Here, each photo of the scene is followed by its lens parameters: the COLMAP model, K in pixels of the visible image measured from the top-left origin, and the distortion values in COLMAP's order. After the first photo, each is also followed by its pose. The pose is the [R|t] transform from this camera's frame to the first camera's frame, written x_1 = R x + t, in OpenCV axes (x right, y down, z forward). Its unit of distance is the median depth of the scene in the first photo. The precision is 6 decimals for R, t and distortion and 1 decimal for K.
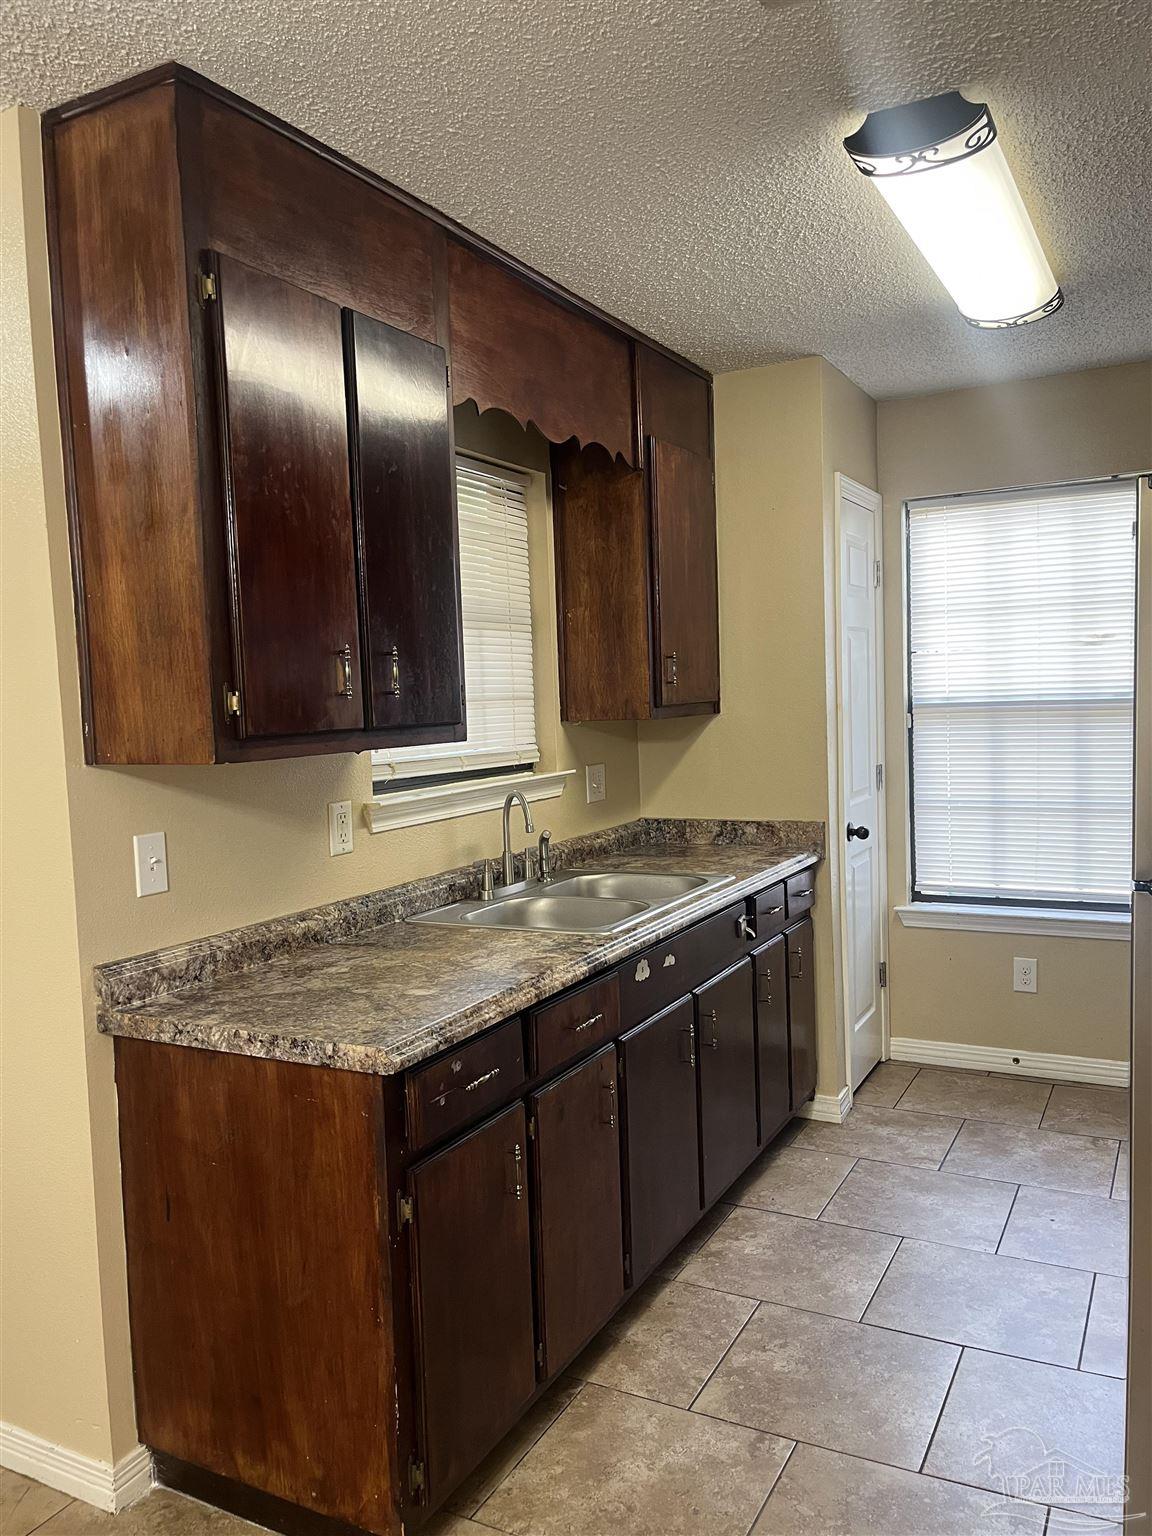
lens RADIAL K [[1165.4, 0, 567.8], [0, 1165.4, 775.4], [0, 0, 1]] dist [0.076420, -0.096993]
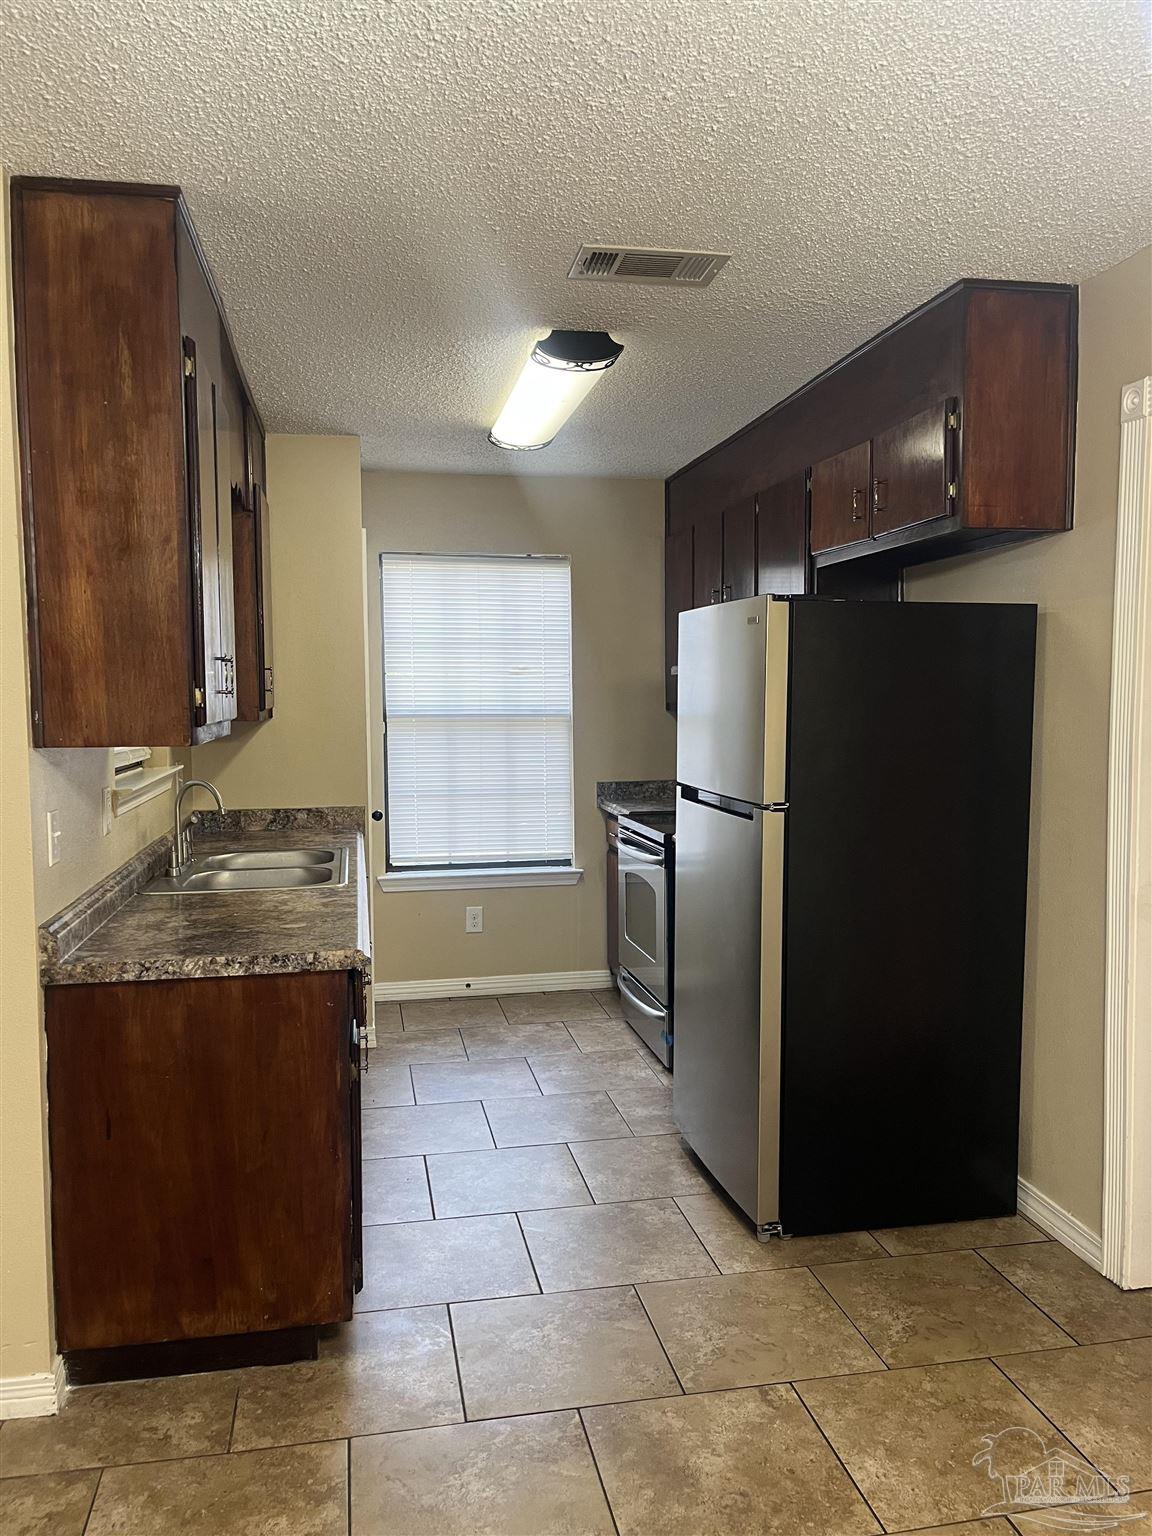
lens RADIAL K [[1175.4, 0, 576.0], [0, 1175.4, 768.0], [0, 0, 1]] dist [0.077779, -0.080558]
pose [[0.775507, -0.009123, 0.631273, -0.739797], [0.022220, 0.999671, -0.012850, 0.036928], [-0.630947, 0.023992, 0.775454, -0.219794]]
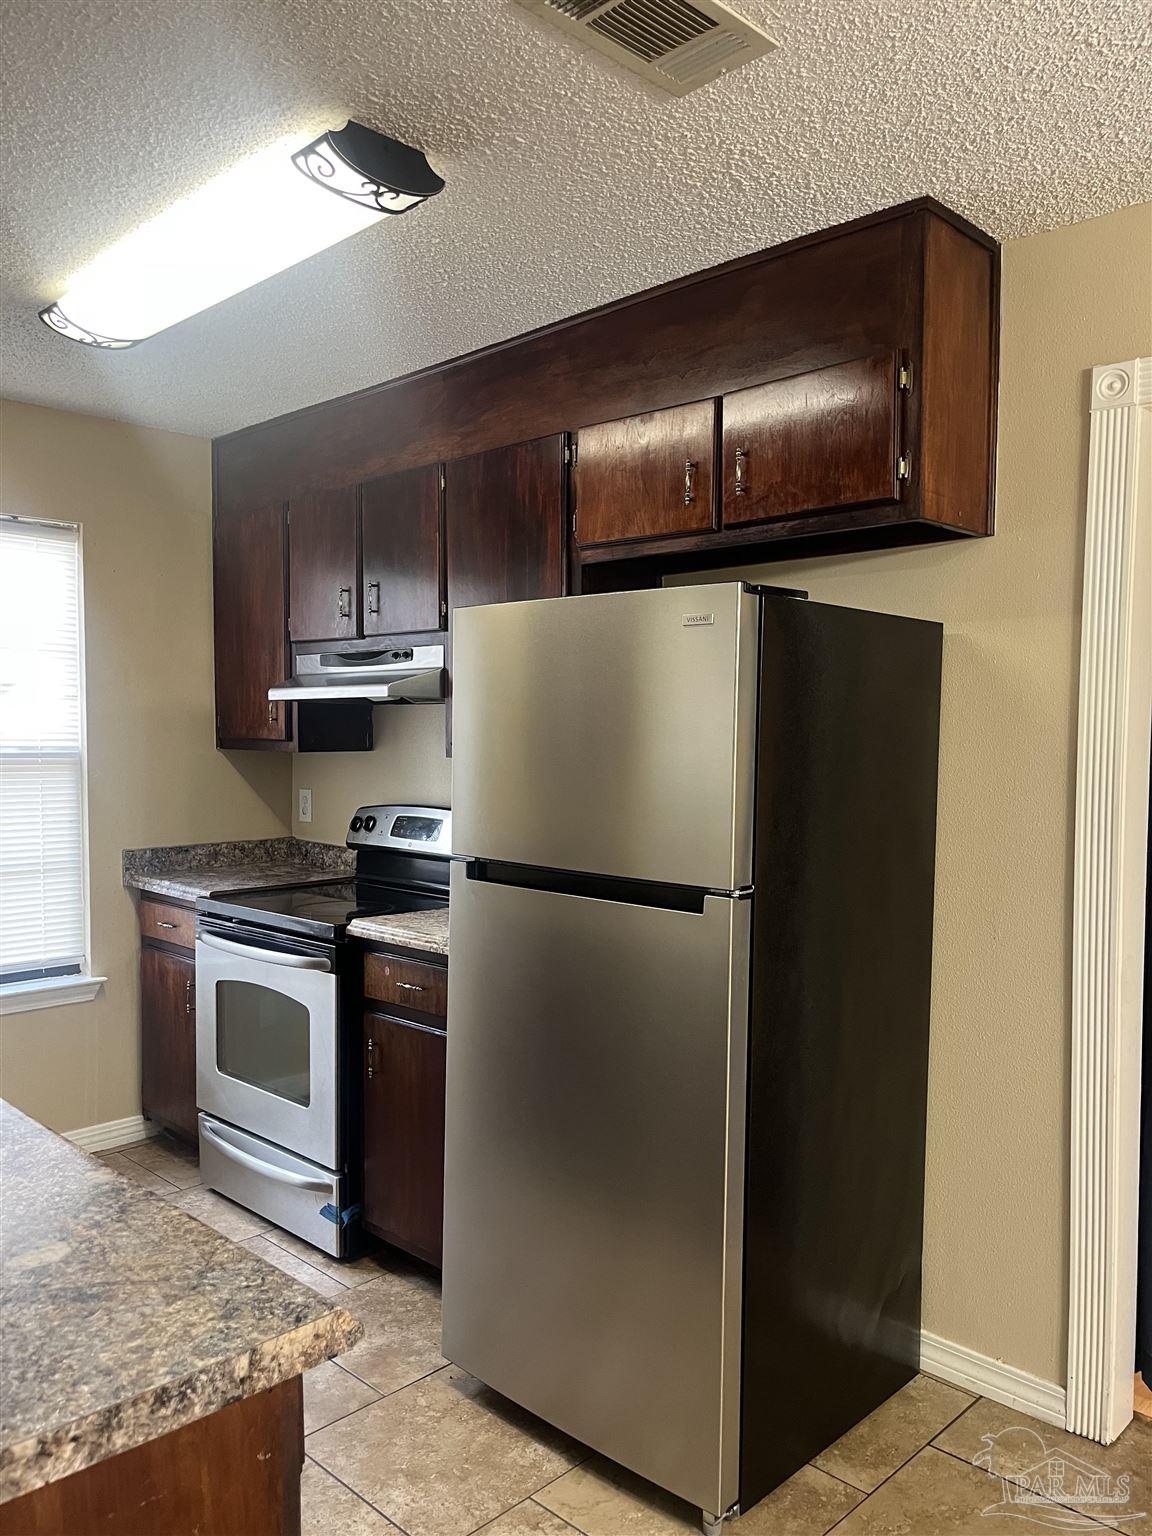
lens RADIAL K [[1166.5, 0, 575.7], [0, 1166.5, 777.3], [0, 0, 1]] dist [0.087740, -0.114225]
pose [[0.281707, -0.001775, 0.959499, -0.619547], [0.051289, 0.998596, -0.013211, -0.020888], [-0.958129, 0.052933, 0.281403, 0.618722]]
